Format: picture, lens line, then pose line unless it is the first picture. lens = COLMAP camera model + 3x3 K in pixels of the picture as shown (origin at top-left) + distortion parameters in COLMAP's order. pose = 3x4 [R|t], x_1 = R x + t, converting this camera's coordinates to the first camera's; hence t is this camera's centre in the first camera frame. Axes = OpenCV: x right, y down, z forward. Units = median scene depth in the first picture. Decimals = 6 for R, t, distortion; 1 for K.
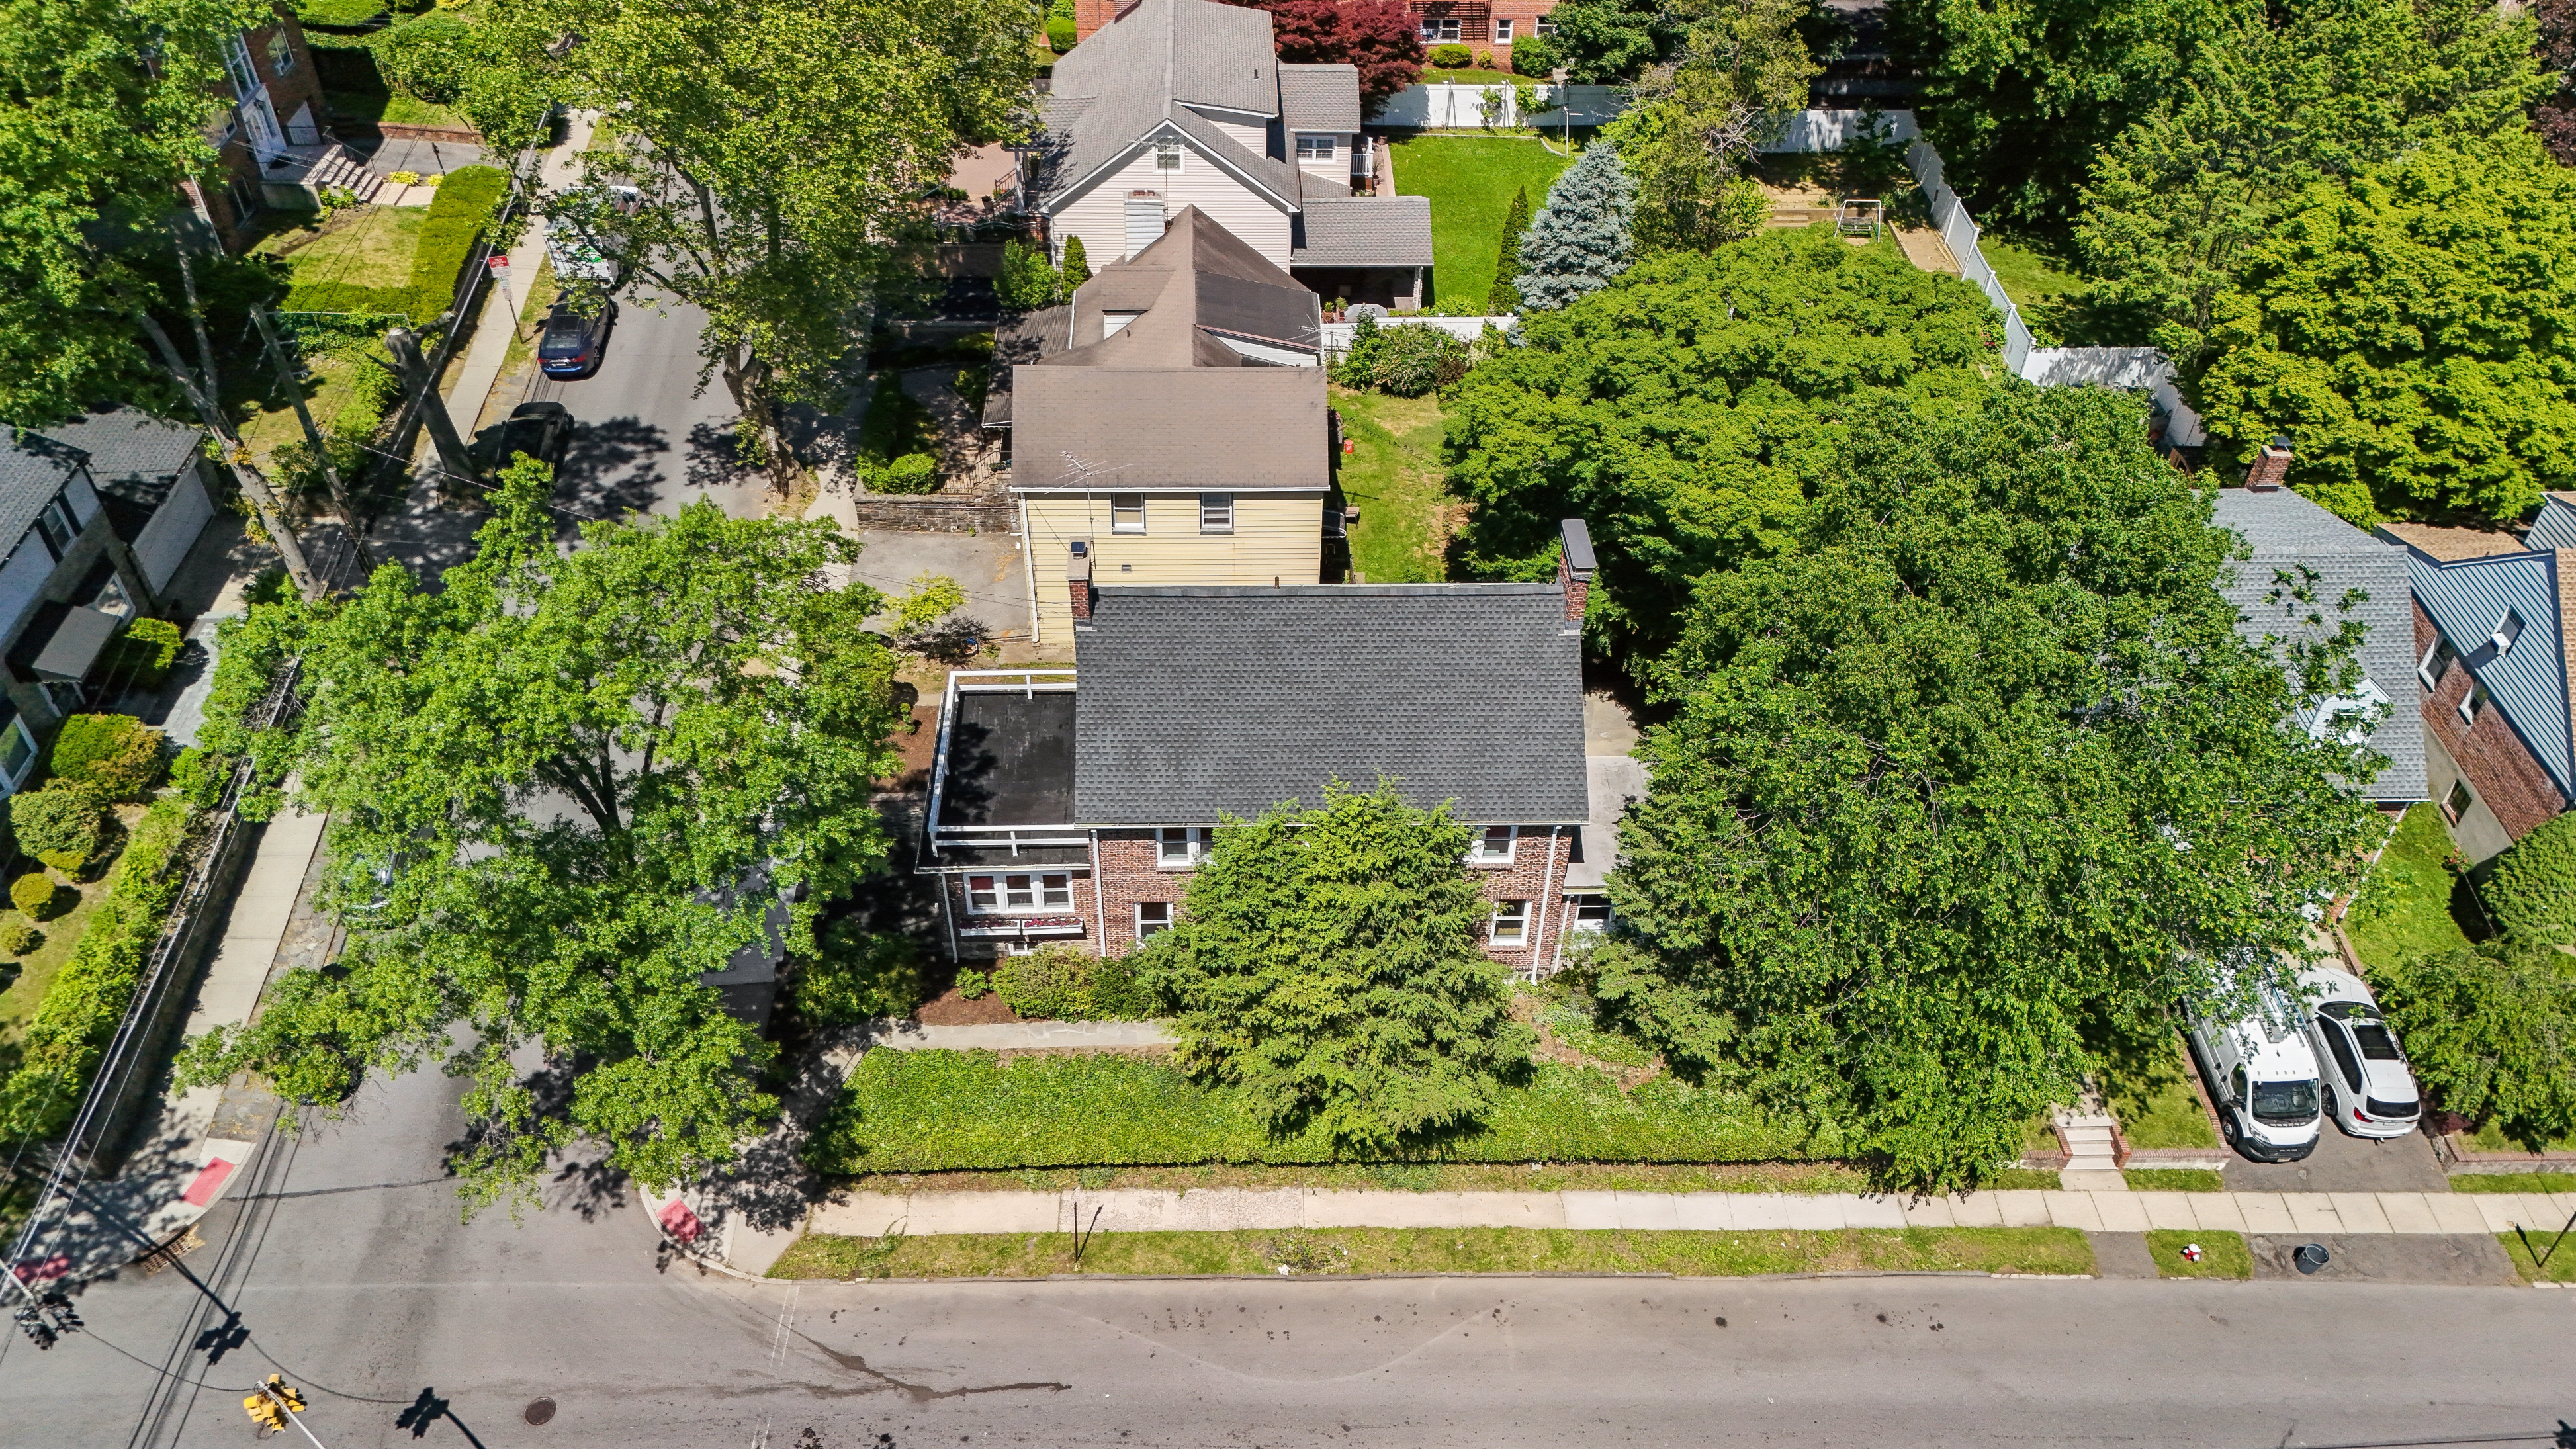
lens RADIAL K [[1909.5, 0, 1282.4], [0, 1909.5, 715.3], [0, 0, 1]] dist [0.036517, -0.029676]
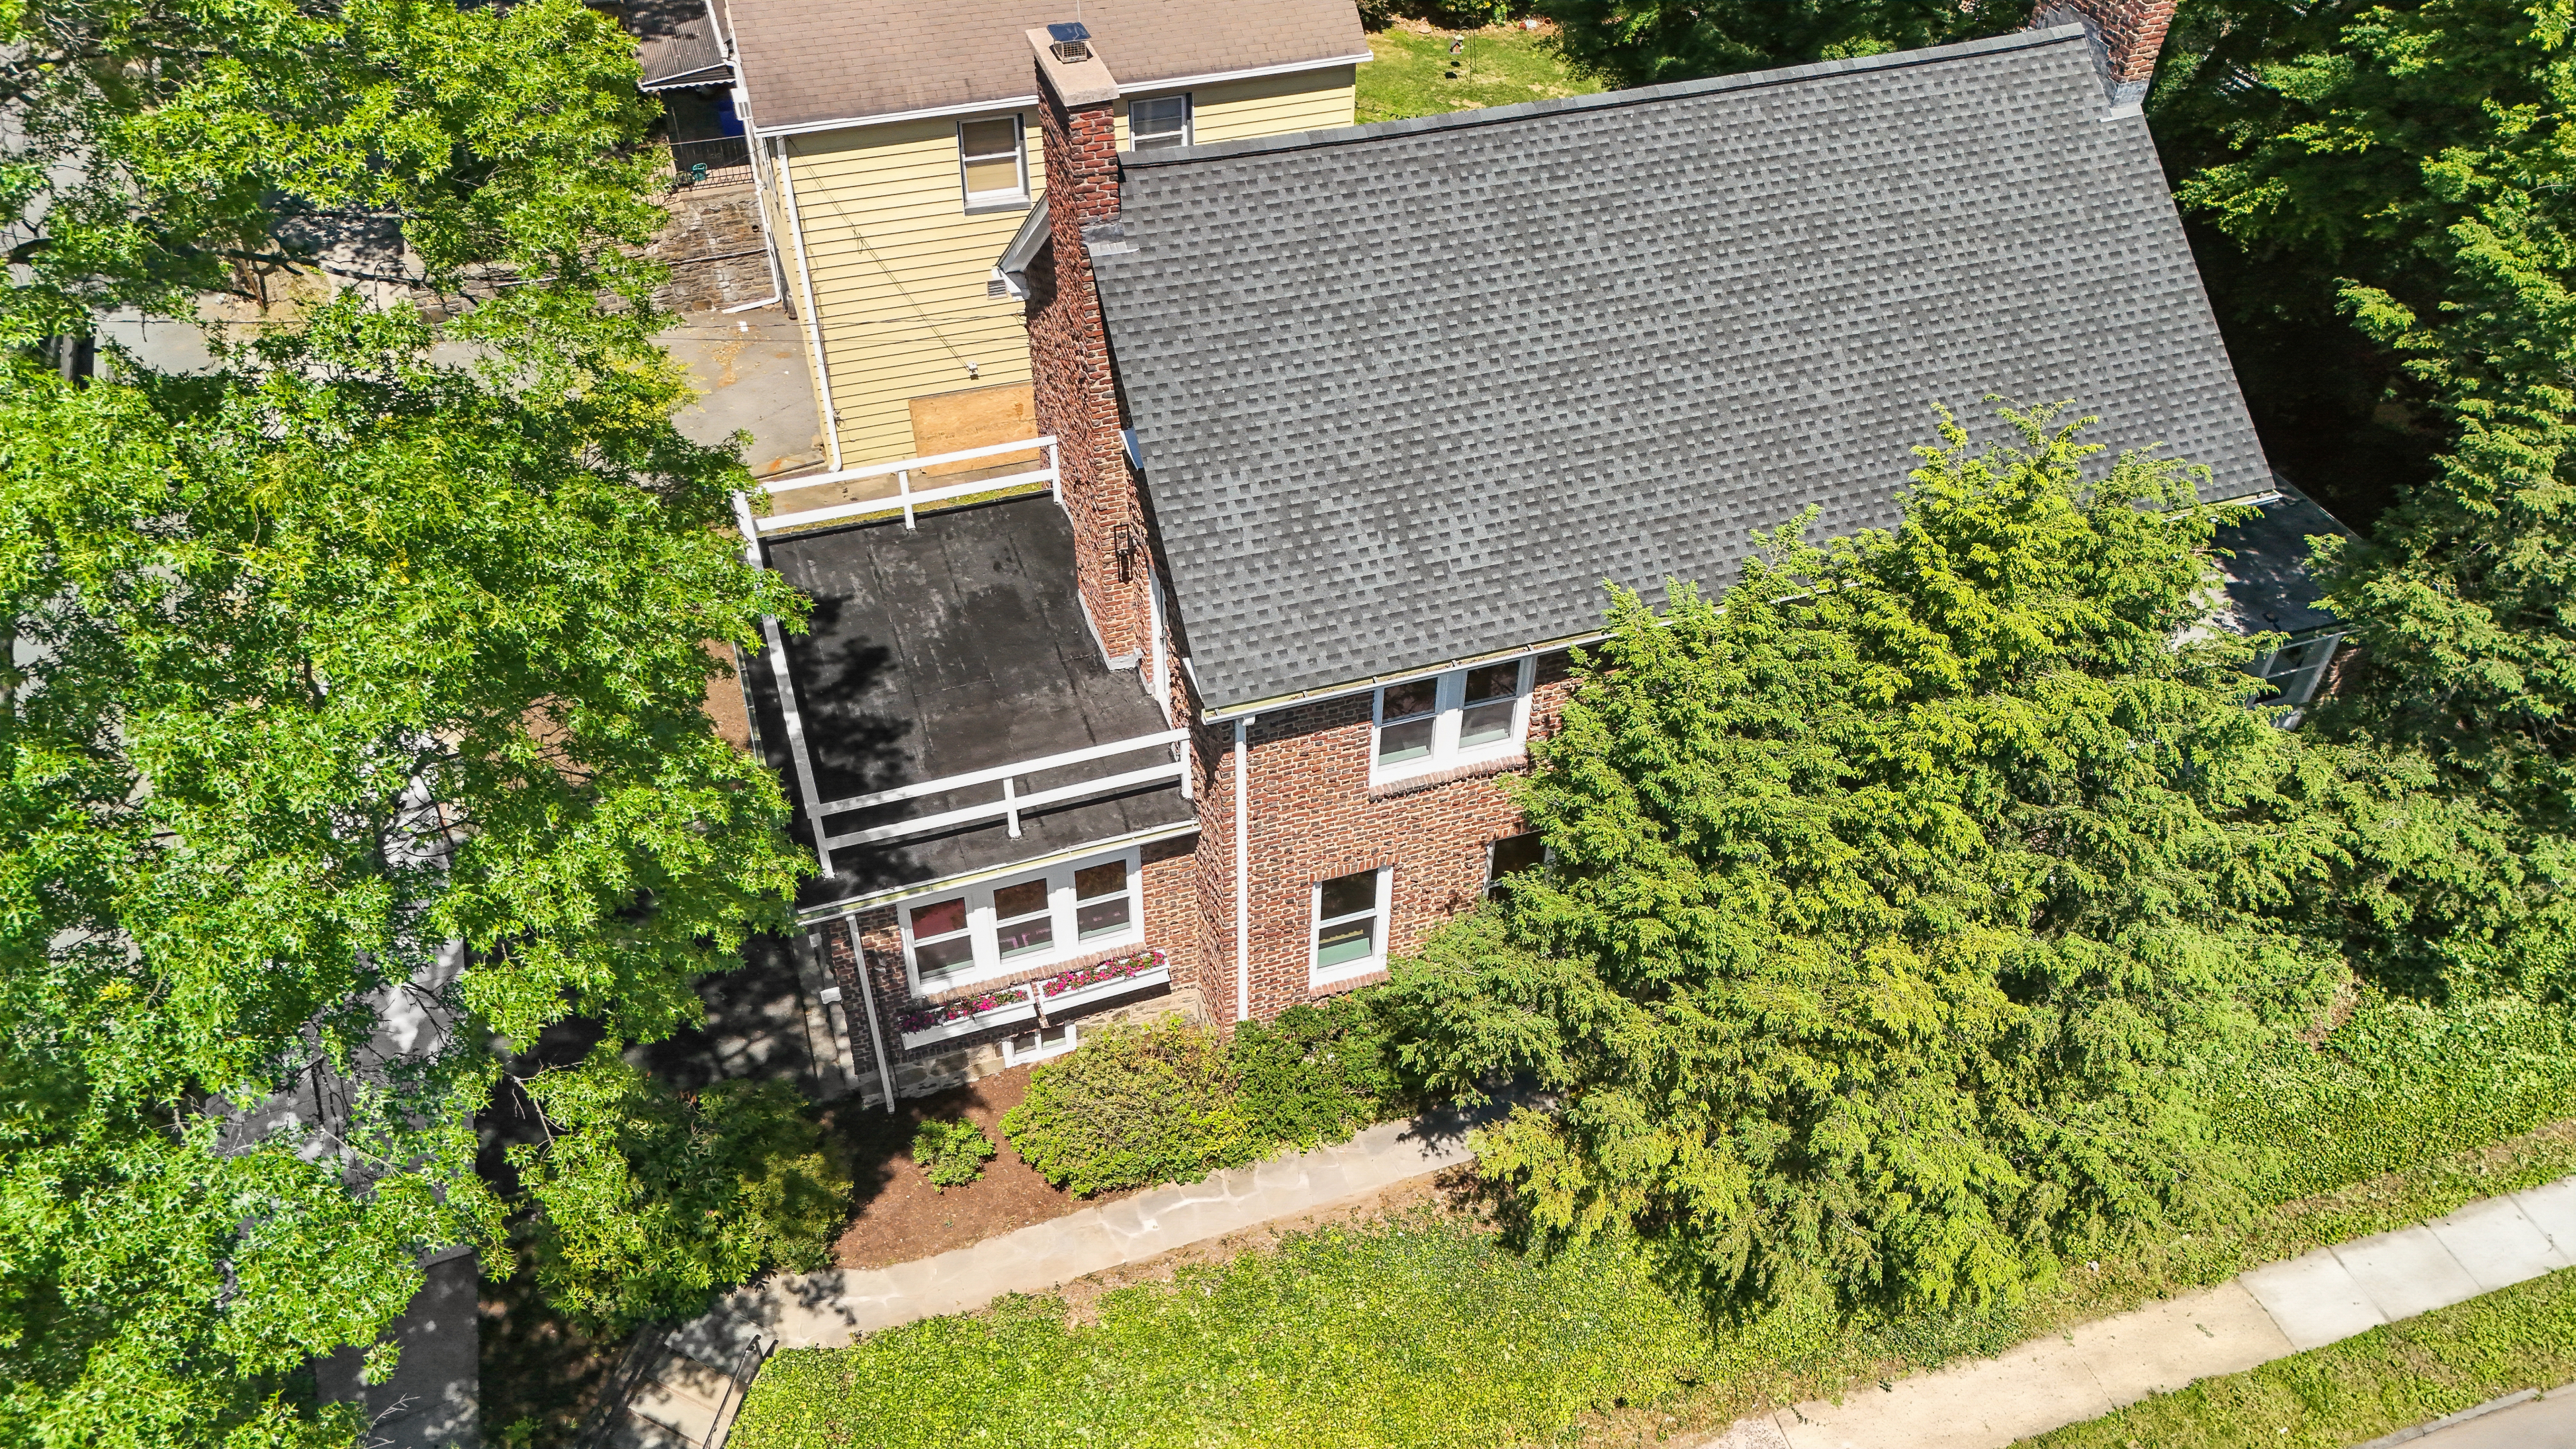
lens RADIAL K [[1909.5, 0, 1281.9], [0, 1909.5, 722.2], [0, 0, 1]] dist [0.036517, -0.029676]
pose [[0.957196, -0.194848, 0.214033, -0.163947], [0.194616, 0.980625, 0.022365, 0.048800], [-0.214244, 0.020247, 0.976570, 0.551267]]
